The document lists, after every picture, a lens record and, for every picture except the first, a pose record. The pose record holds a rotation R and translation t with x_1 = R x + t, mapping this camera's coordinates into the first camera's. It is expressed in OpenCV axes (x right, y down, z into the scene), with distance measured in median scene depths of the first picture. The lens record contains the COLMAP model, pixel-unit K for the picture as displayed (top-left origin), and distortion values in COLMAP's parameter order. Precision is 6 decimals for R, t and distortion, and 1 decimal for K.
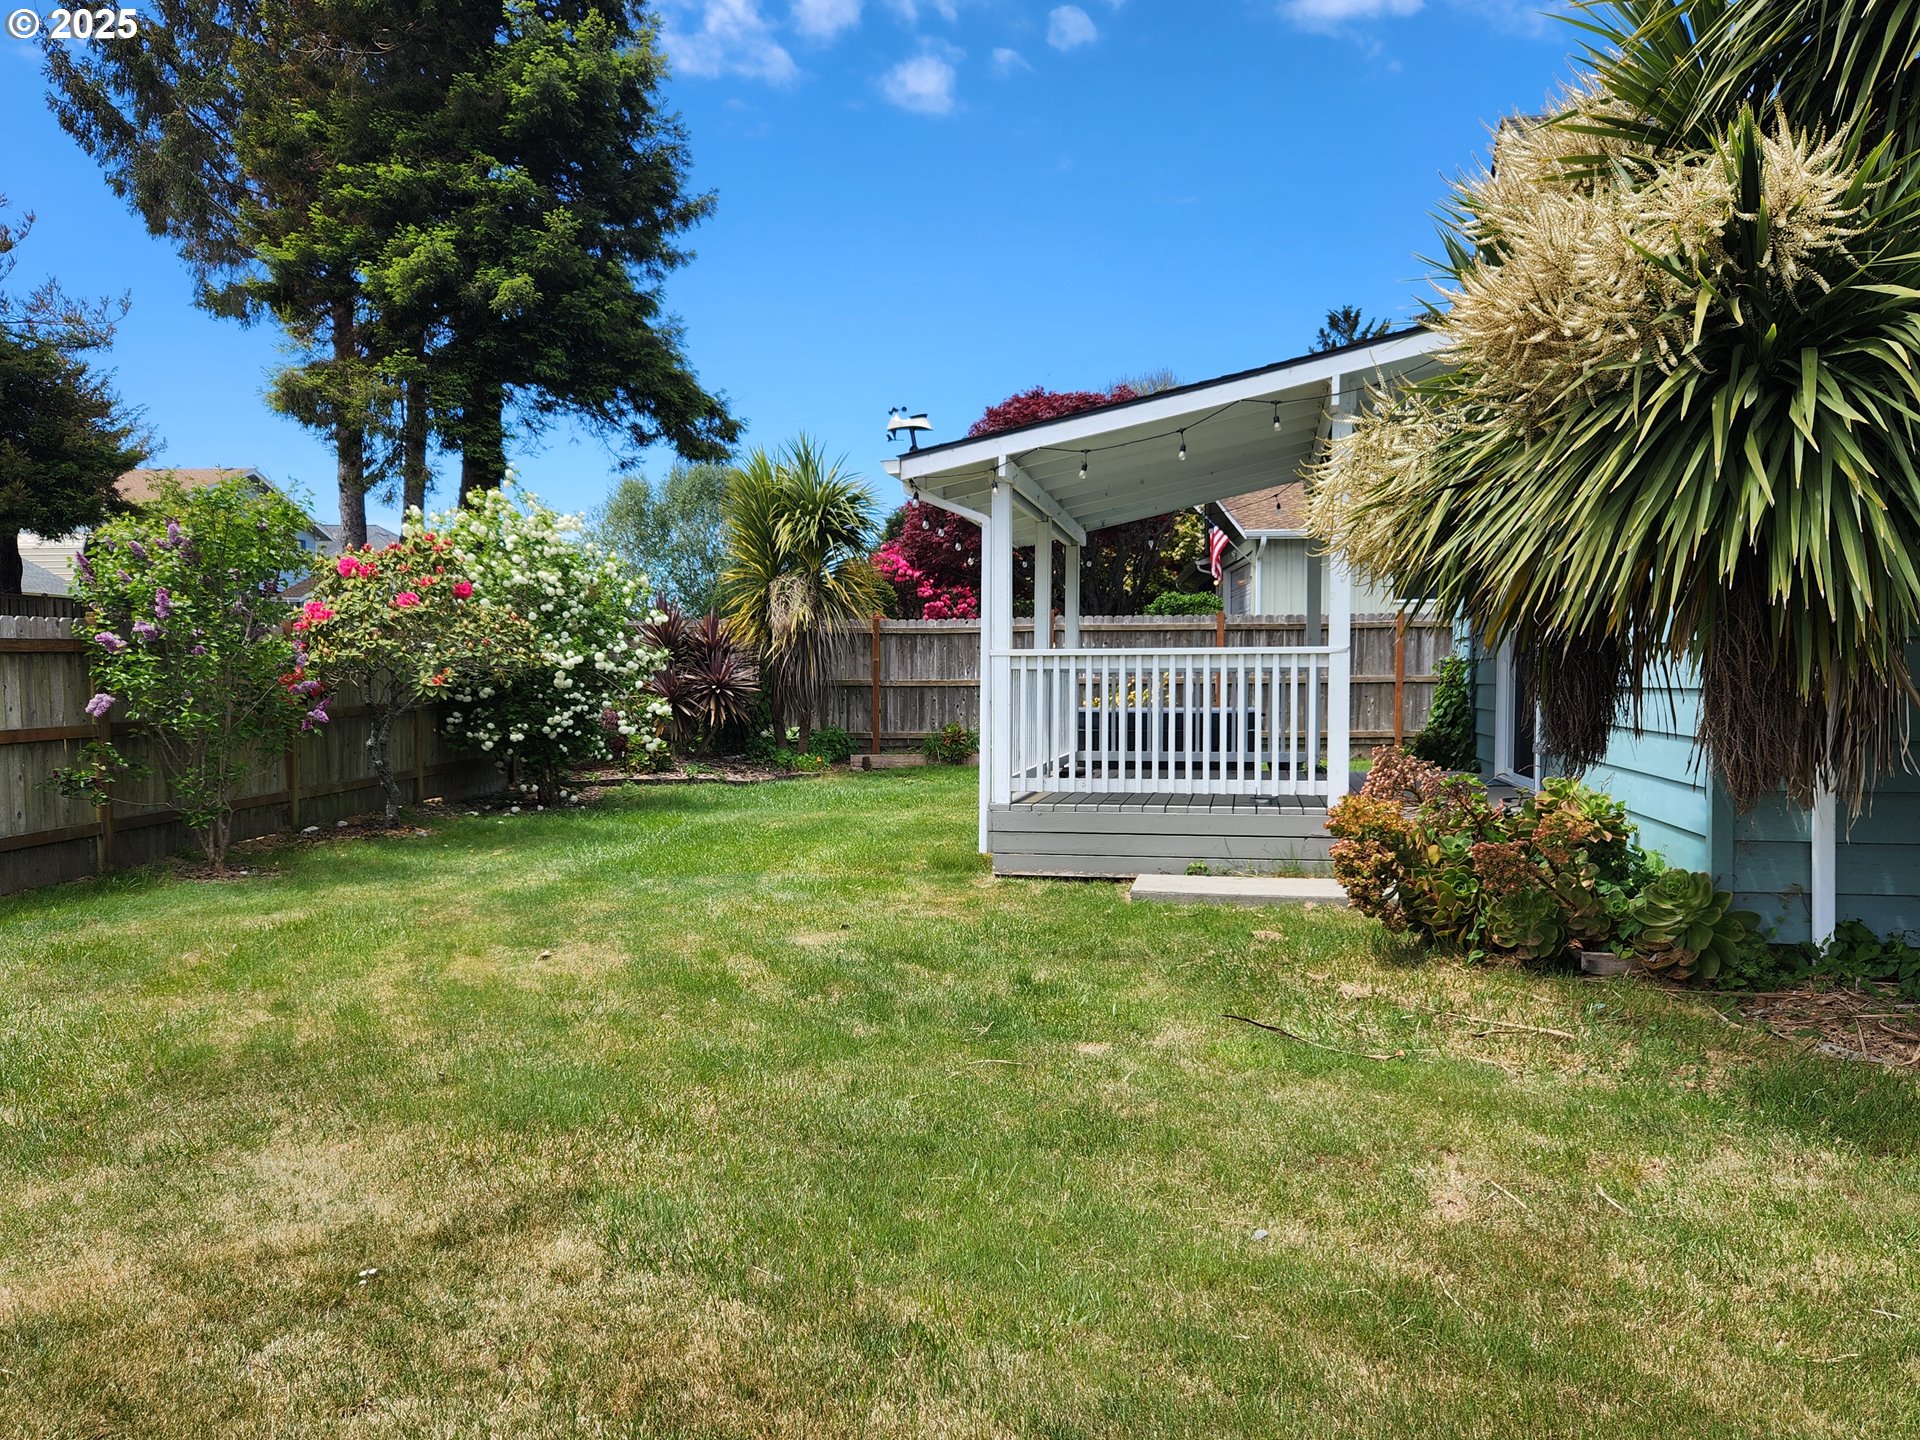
lens RADIAL K [[1540.4, 0, 961.5], [0, 1540.4, 713.3], [0, 0, 1]] dist [0.068714, -0.042638]
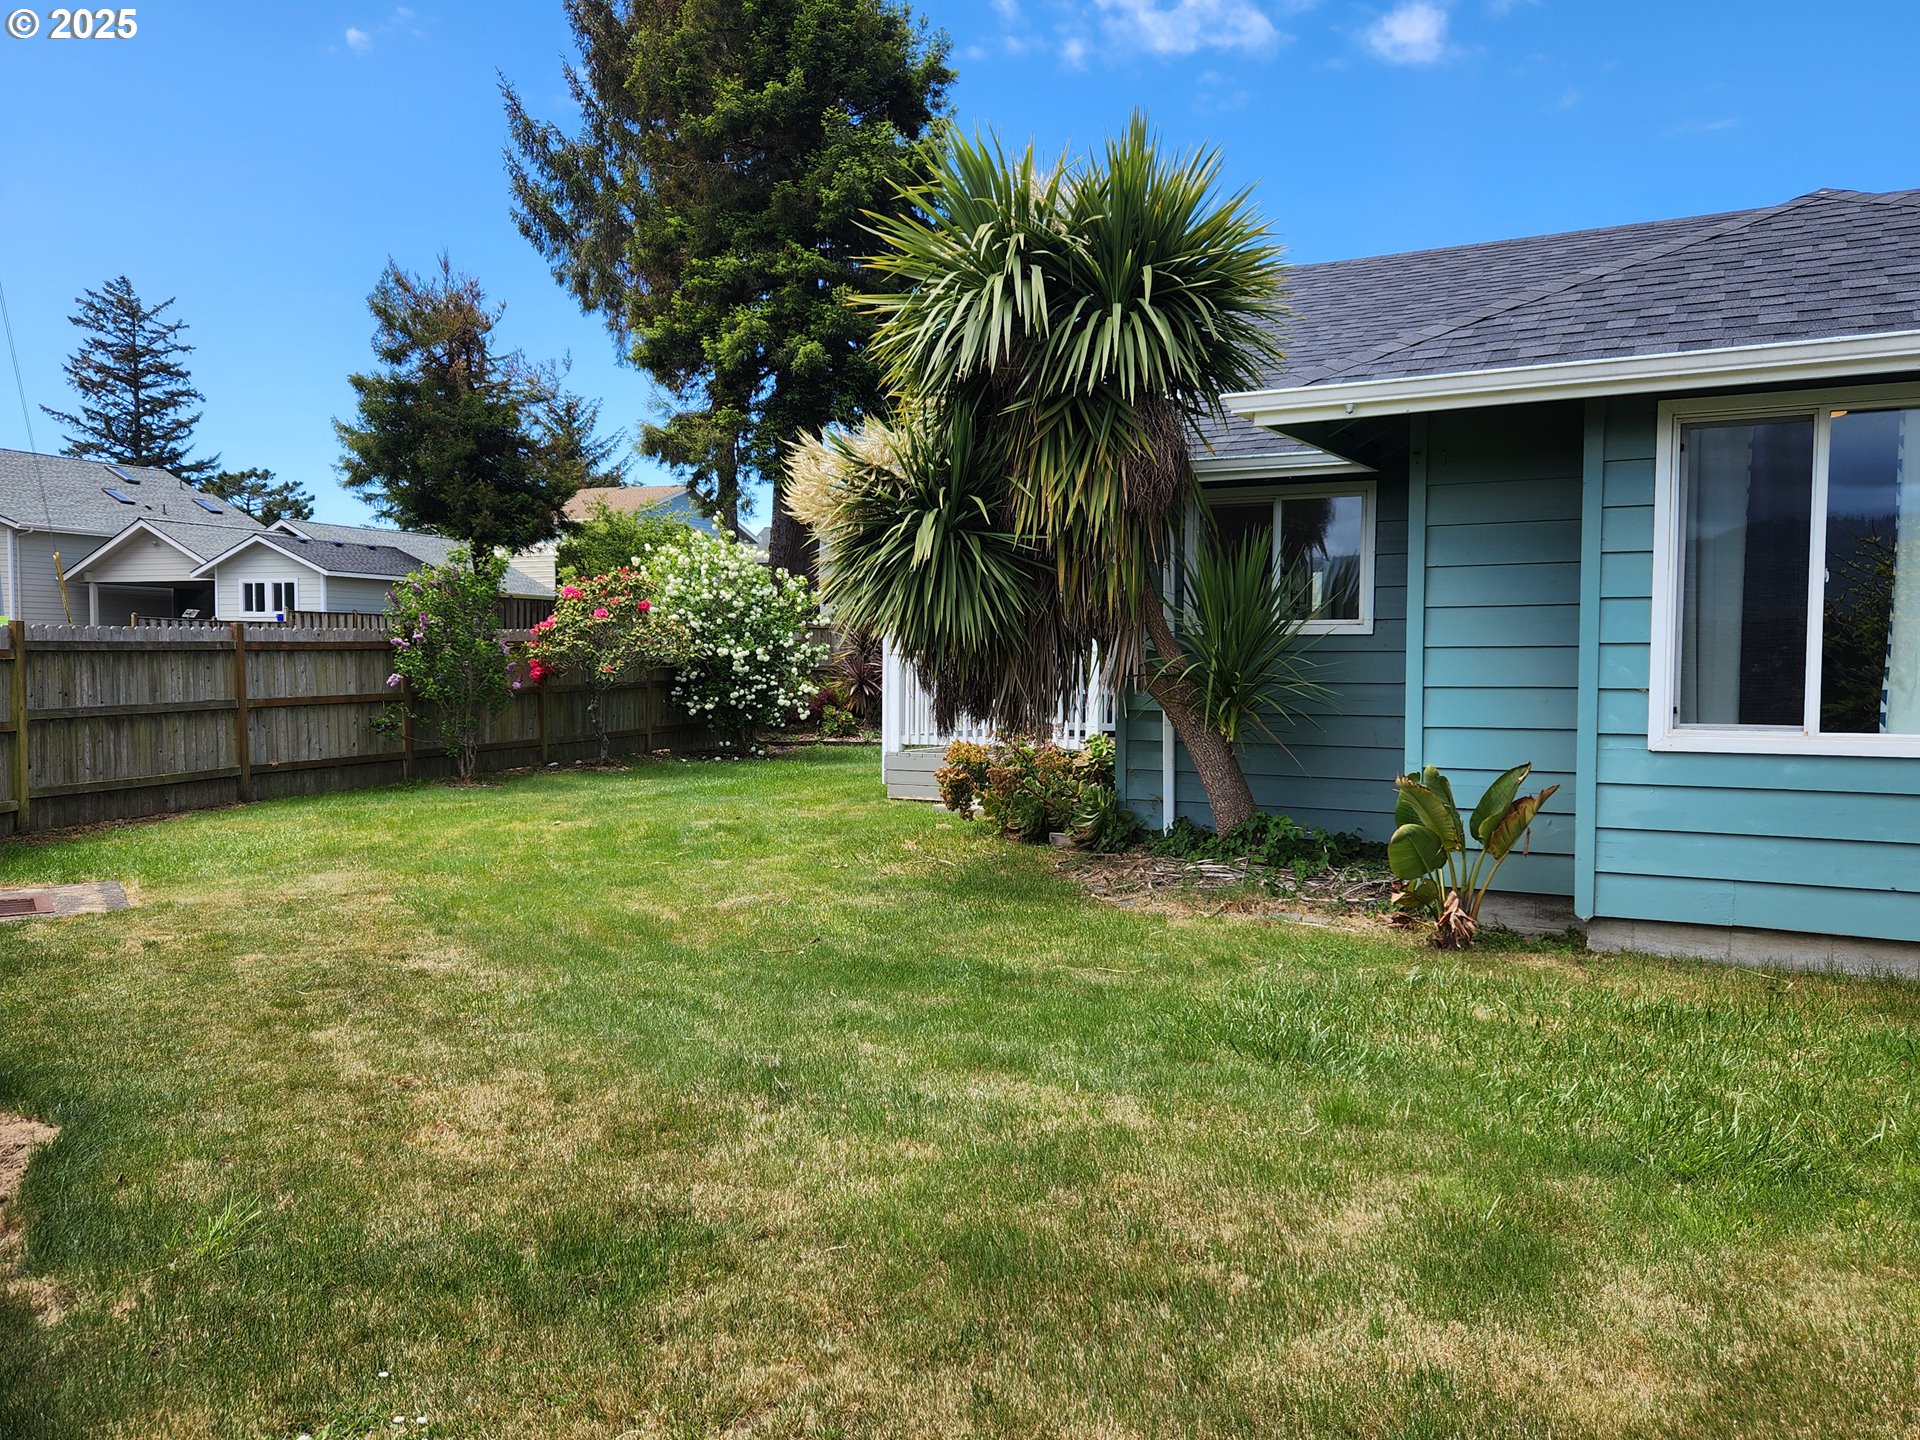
lens RADIAL K [[1540.4, 0, 961.6], [0, 1540.4, 725.5], [0, 0, 1]] dist [0.068714, -0.042638]
pose [[0.956989, 0.017818, -0.289578, 0.776804], [-0.012264, 0.999705, 0.020983, -0.000030], [0.289867, -0.016529, 0.956924, -0.642404]]
